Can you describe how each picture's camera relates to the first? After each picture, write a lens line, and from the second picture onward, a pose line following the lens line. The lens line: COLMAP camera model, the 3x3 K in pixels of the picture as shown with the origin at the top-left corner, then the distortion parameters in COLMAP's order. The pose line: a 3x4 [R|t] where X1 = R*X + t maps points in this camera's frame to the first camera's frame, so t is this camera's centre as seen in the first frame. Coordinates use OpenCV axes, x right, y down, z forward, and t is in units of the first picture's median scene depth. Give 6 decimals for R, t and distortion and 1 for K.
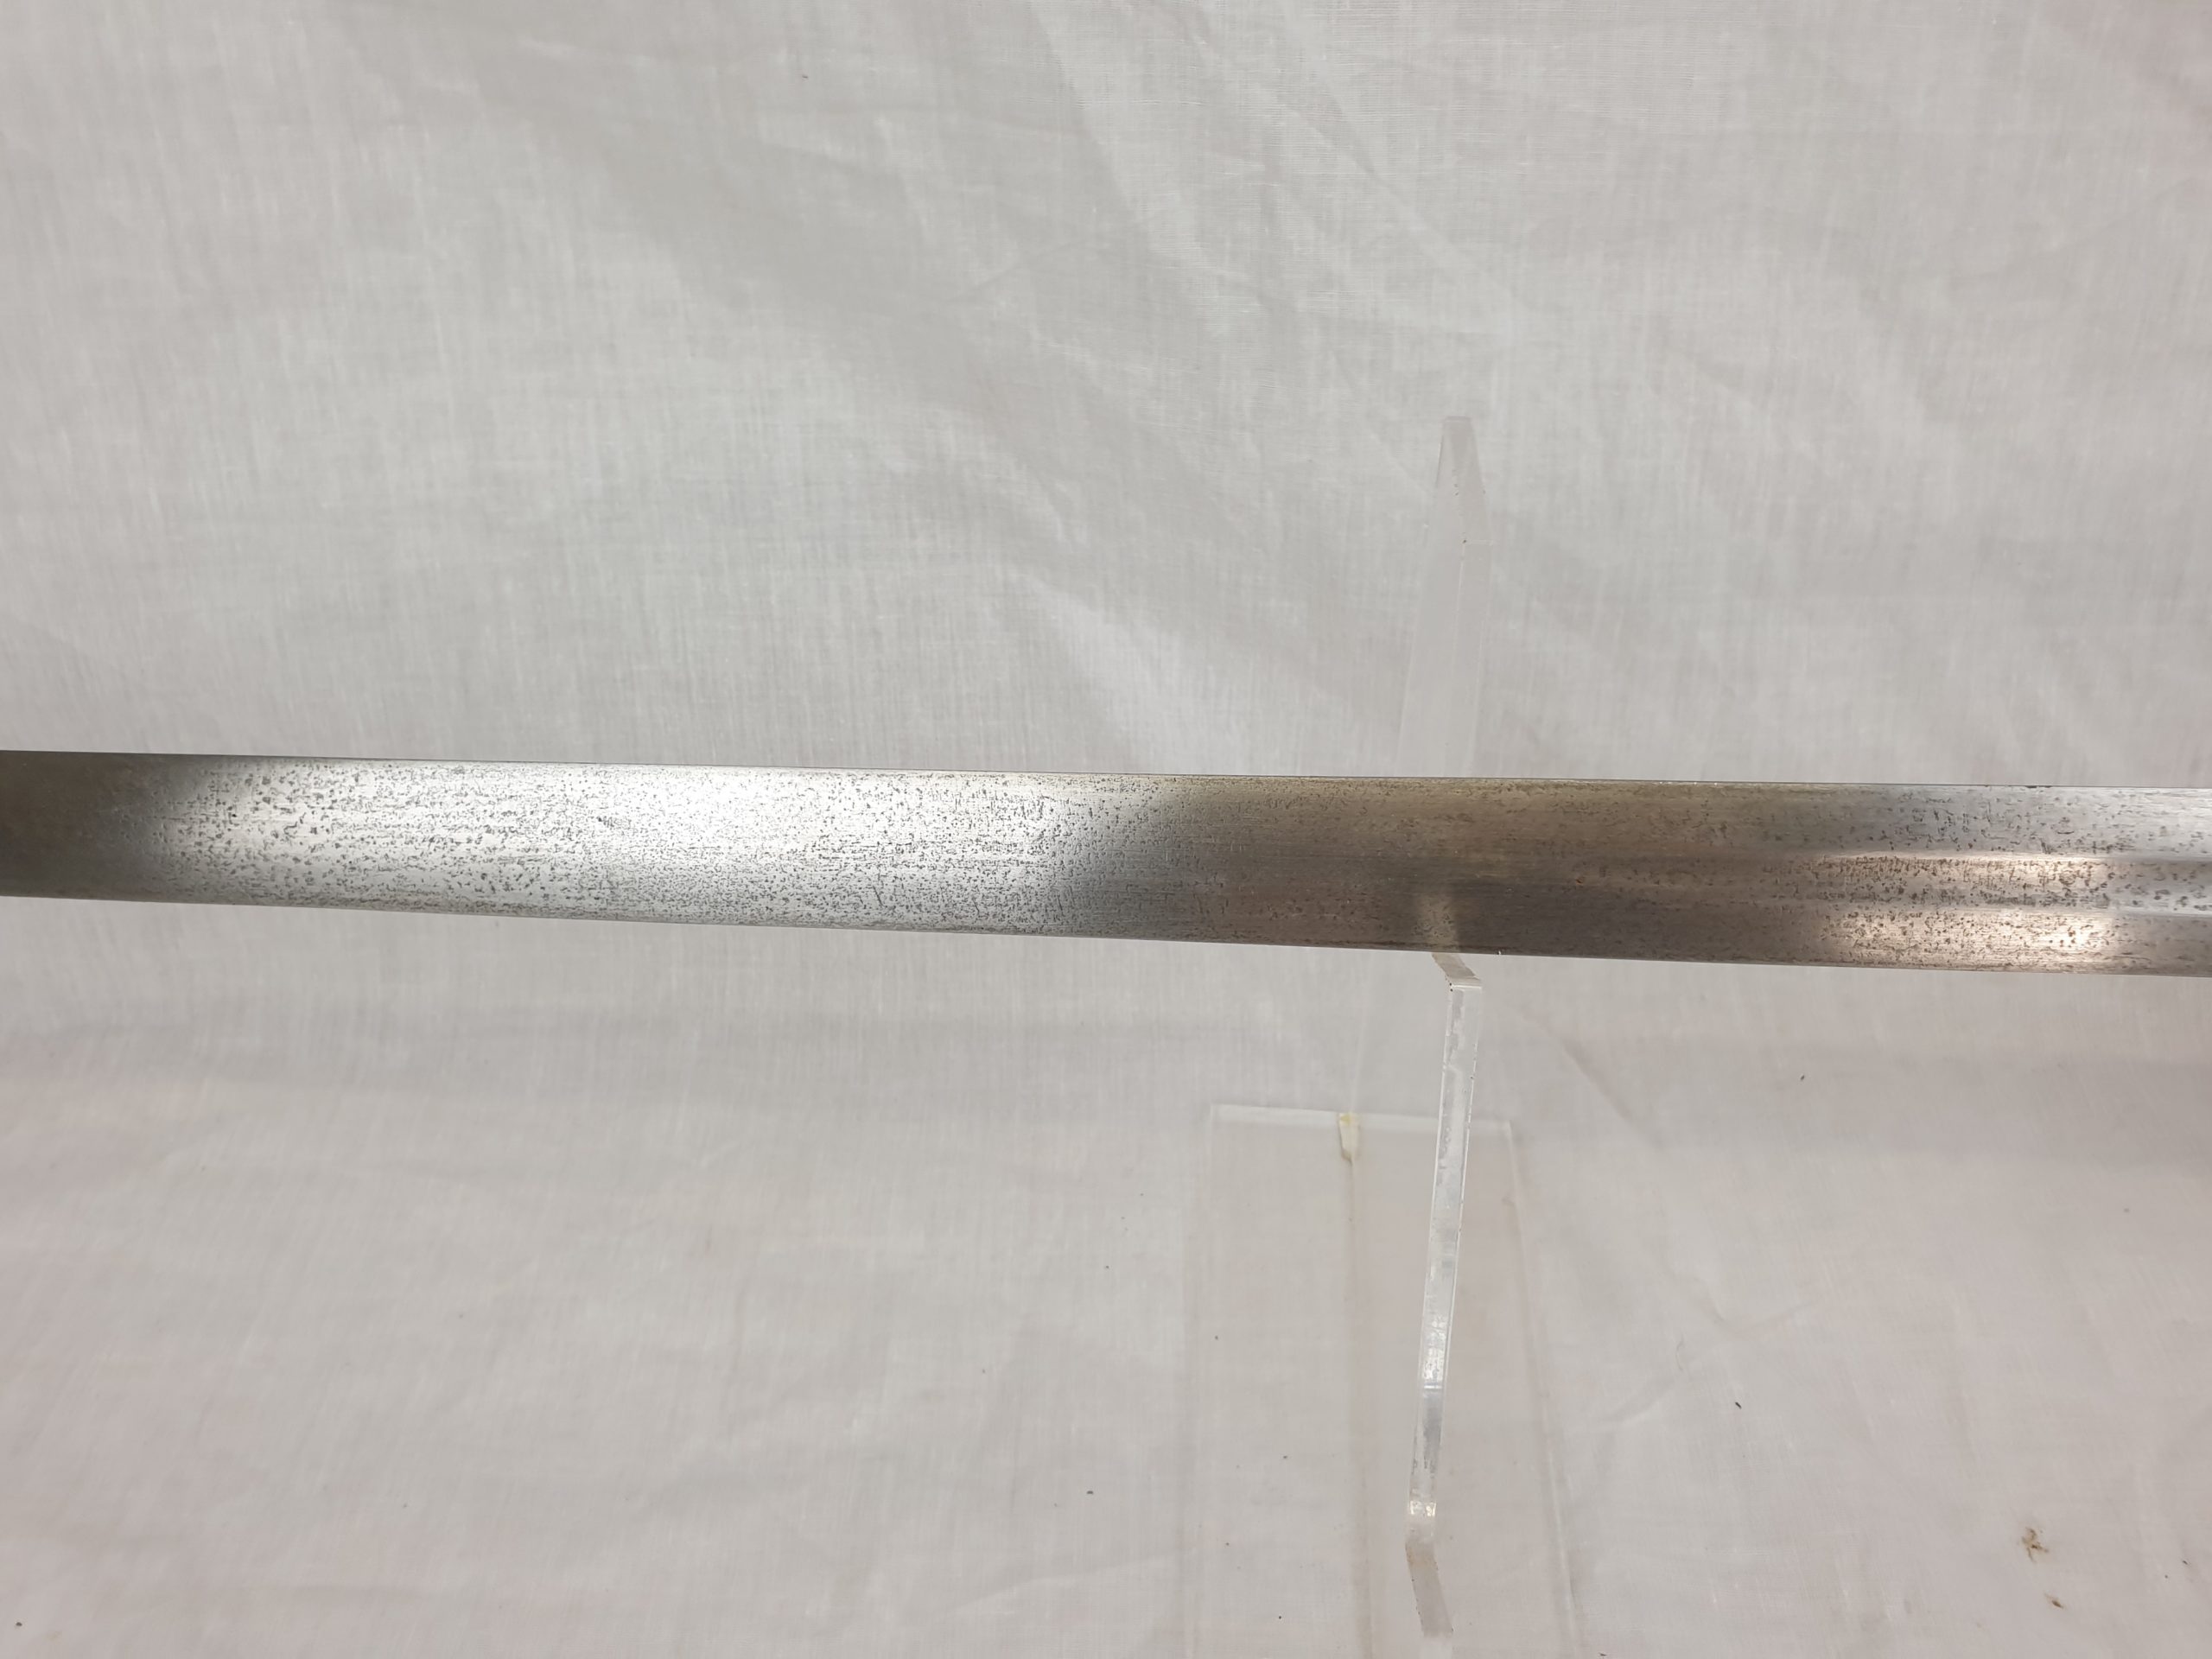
lens RADIAL K [[1676.6, 0, 1096.6], [0, 1676.6, 846.3], [0, 0, 1]] dist [-0.039351, 0.050237]
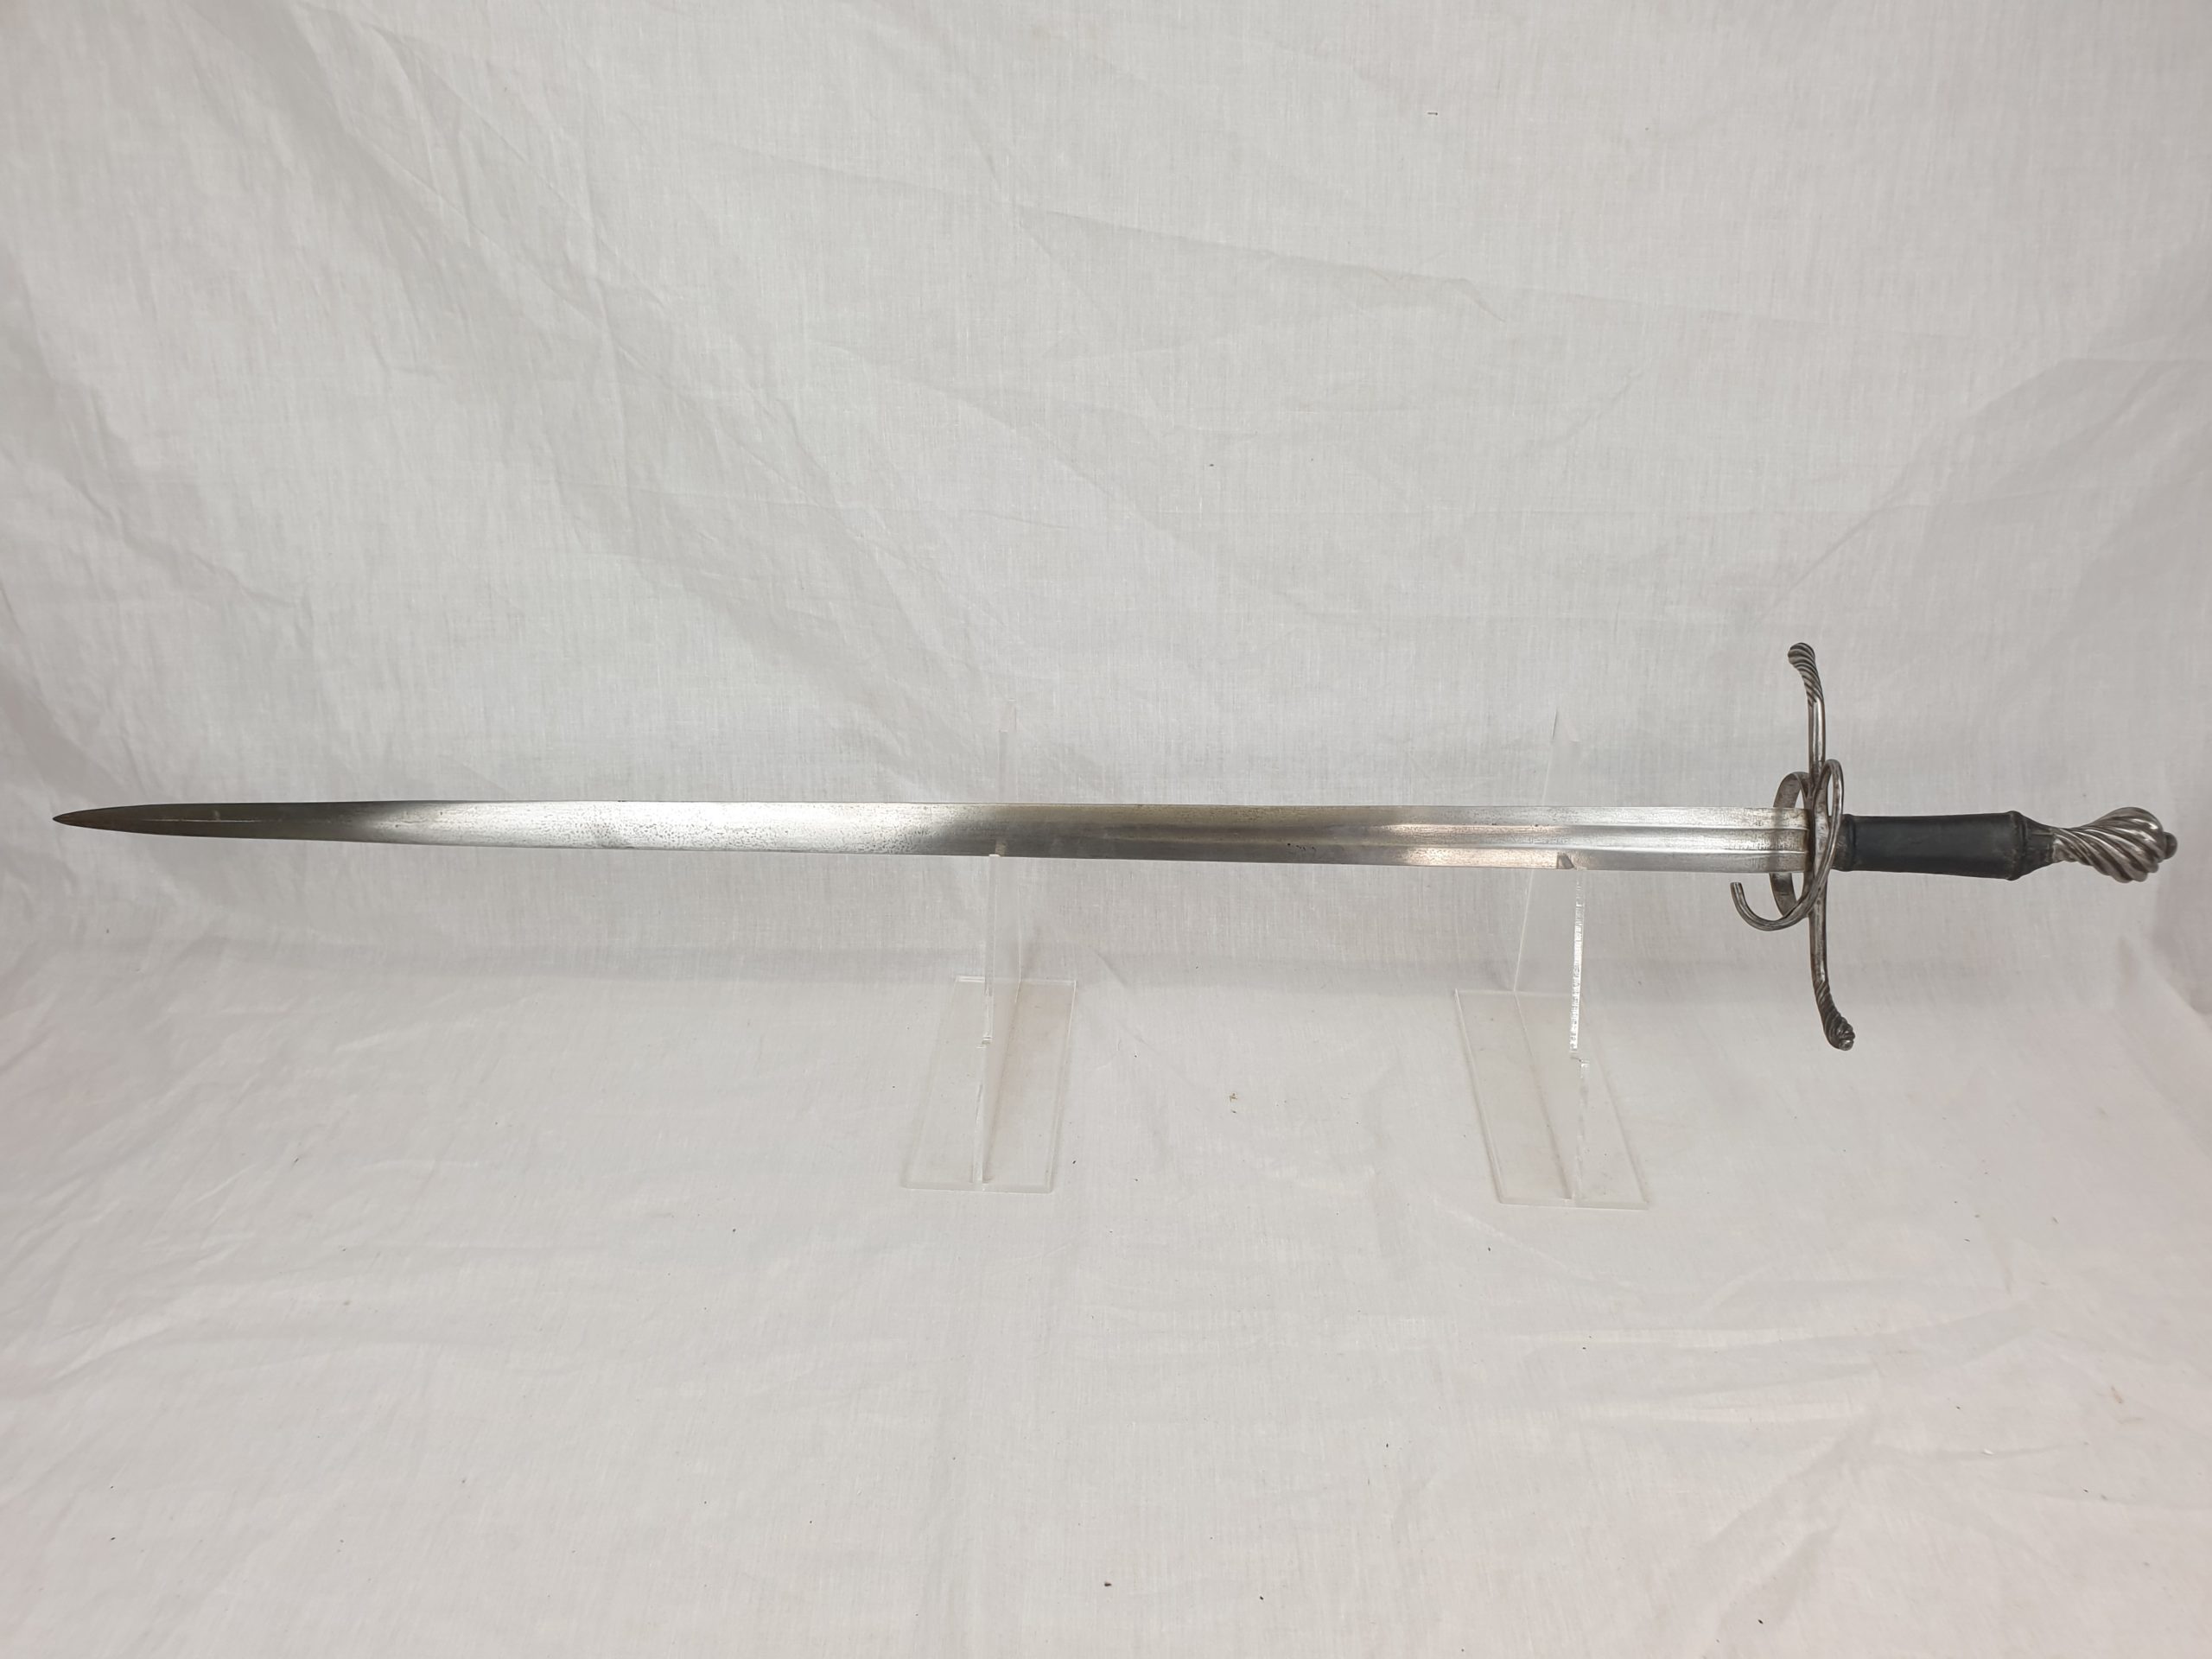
lens RADIAL K [[1553.3, 0, 1098.4], [0, 1553.3, 829.4], [0, 0, 1]] dist [0.065110, 0.003730]
pose [[0.999801, 0.010231, 0.017097, 0.262989], [-0.006615, 0.979866, -0.199544, 0.432918], [-0.018794, 0.199392, 0.979740, -1.416085]]
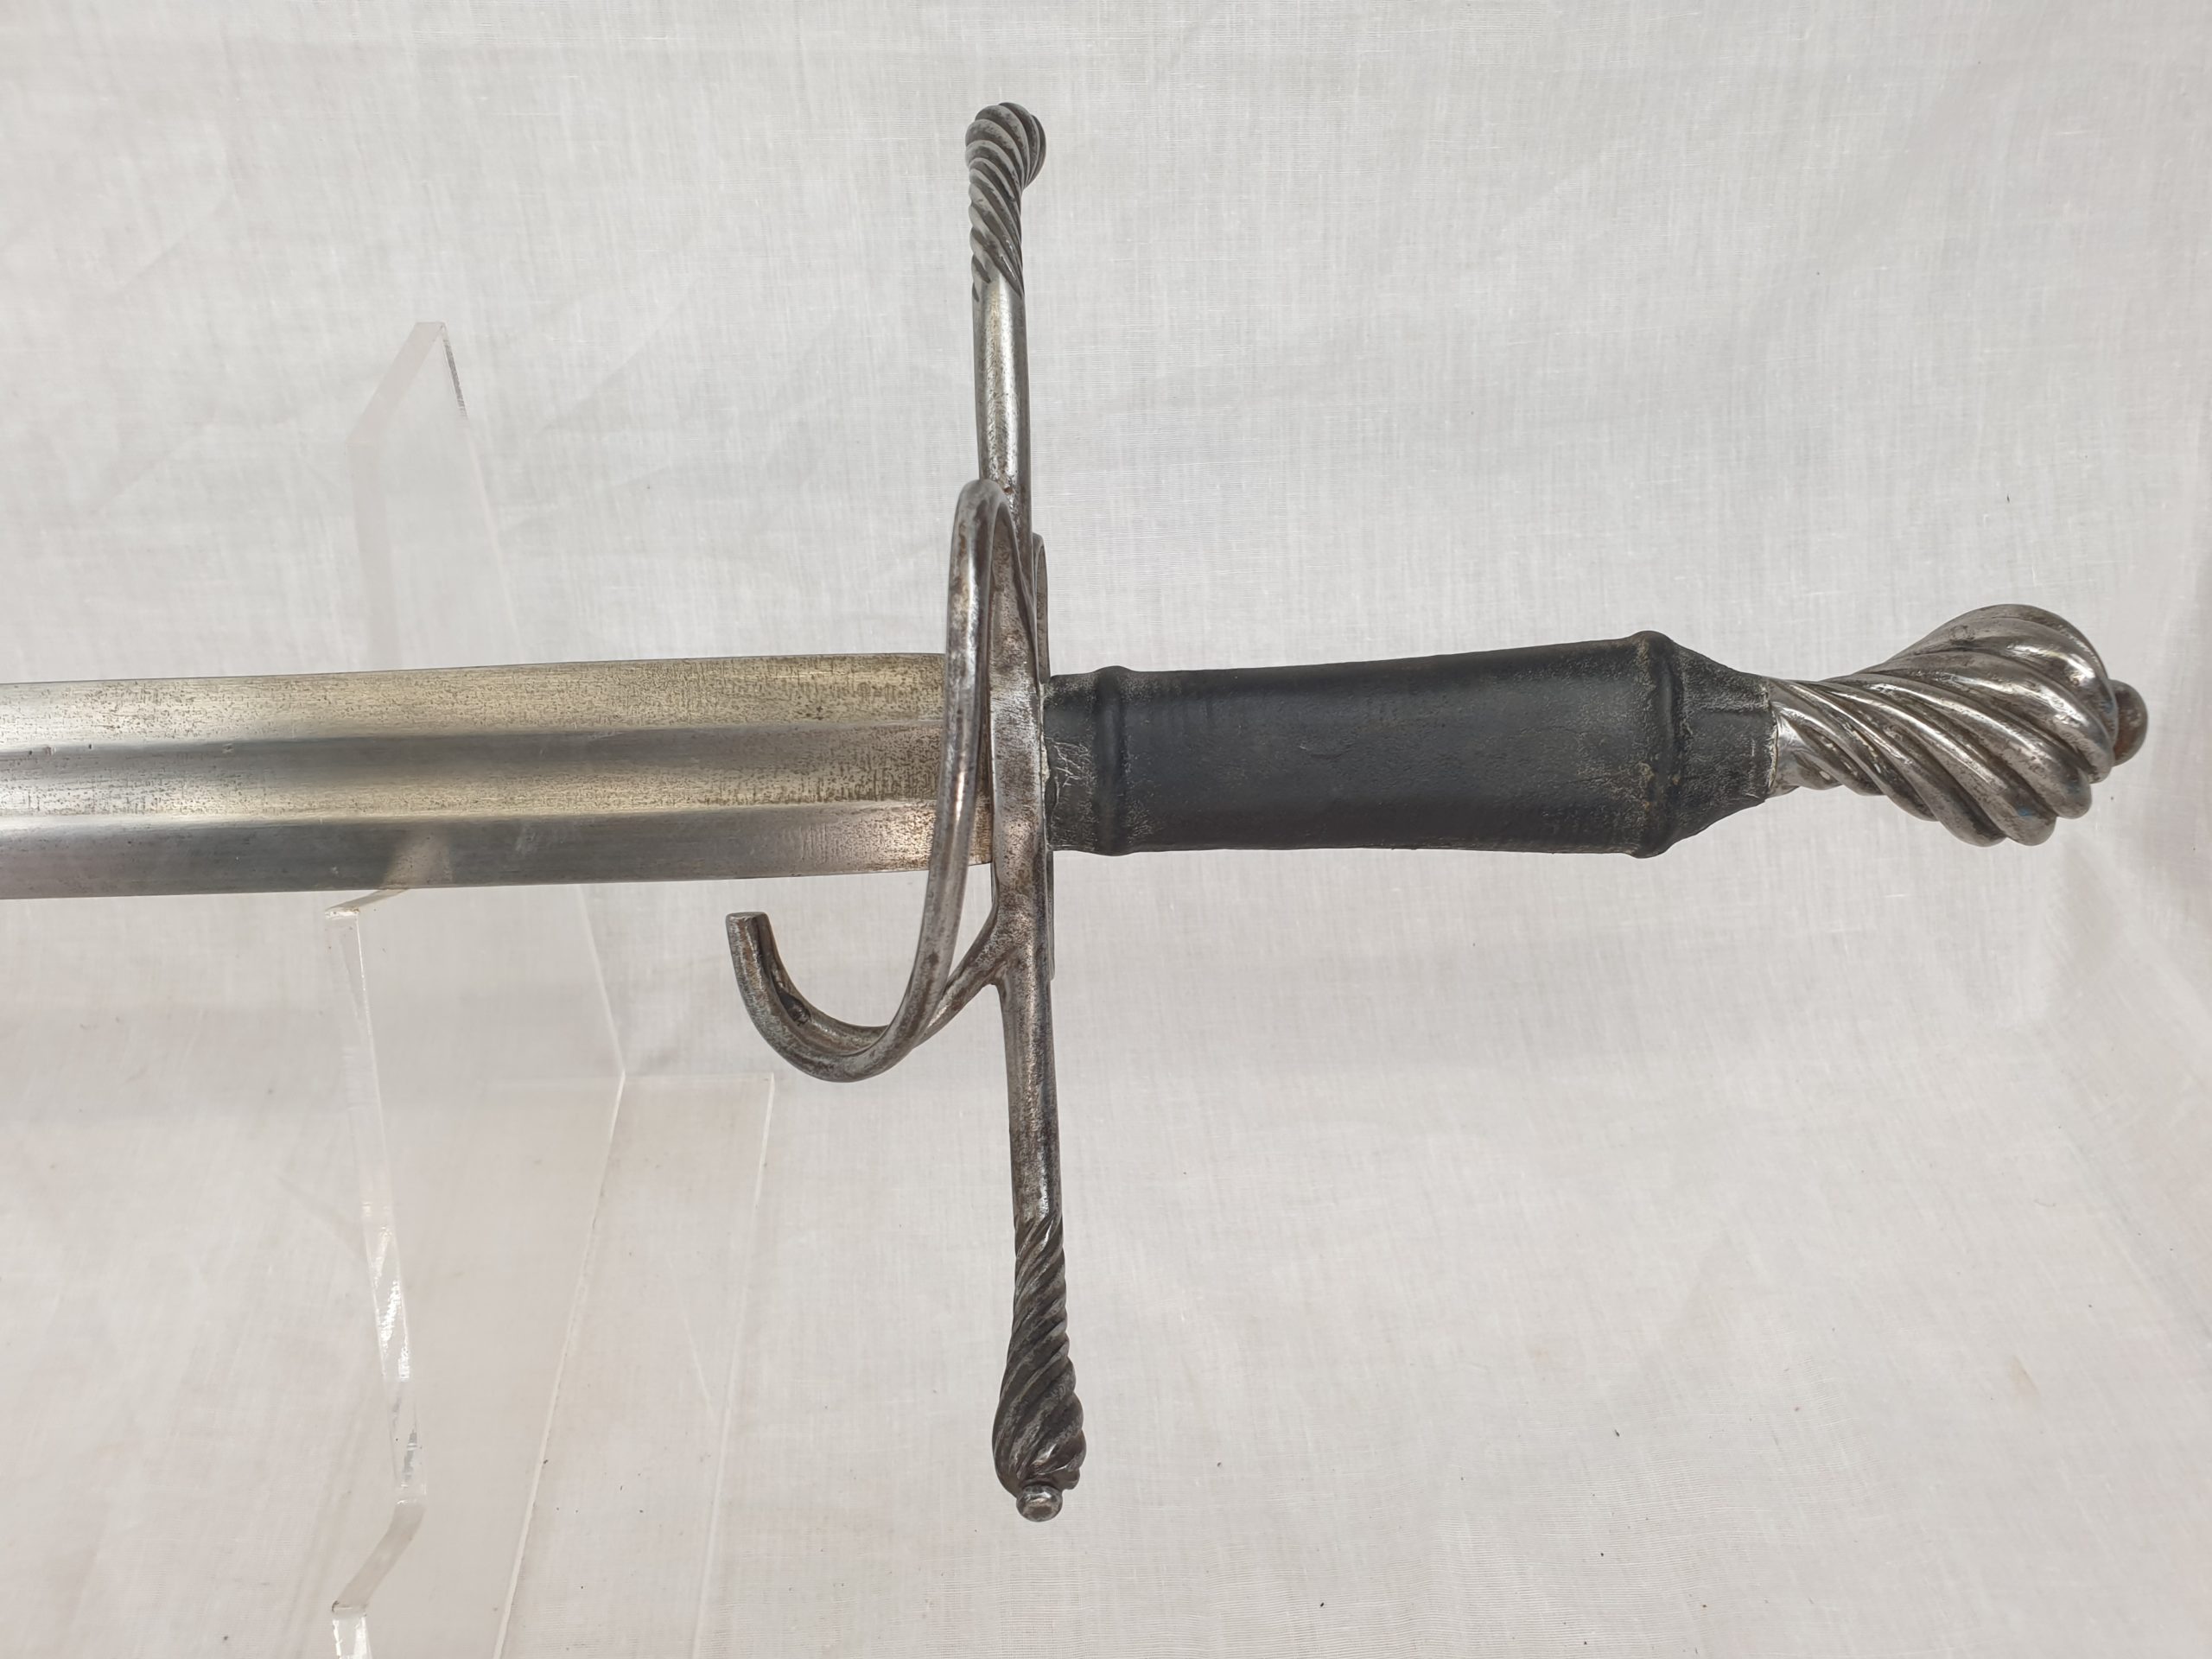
lens RADIAL K [[1697.5, 0, 1138.5], [0, 1697.5, 855.8], [0, 0, 1]] dist [-0.003416, 0.004190]
pose [[0.991869, -0.054056, 0.115214, 1.201580], [0.052931, 0.998516, 0.012801, 0.066025], [-0.115735, -0.006599, 0.993258, -0.053419]]
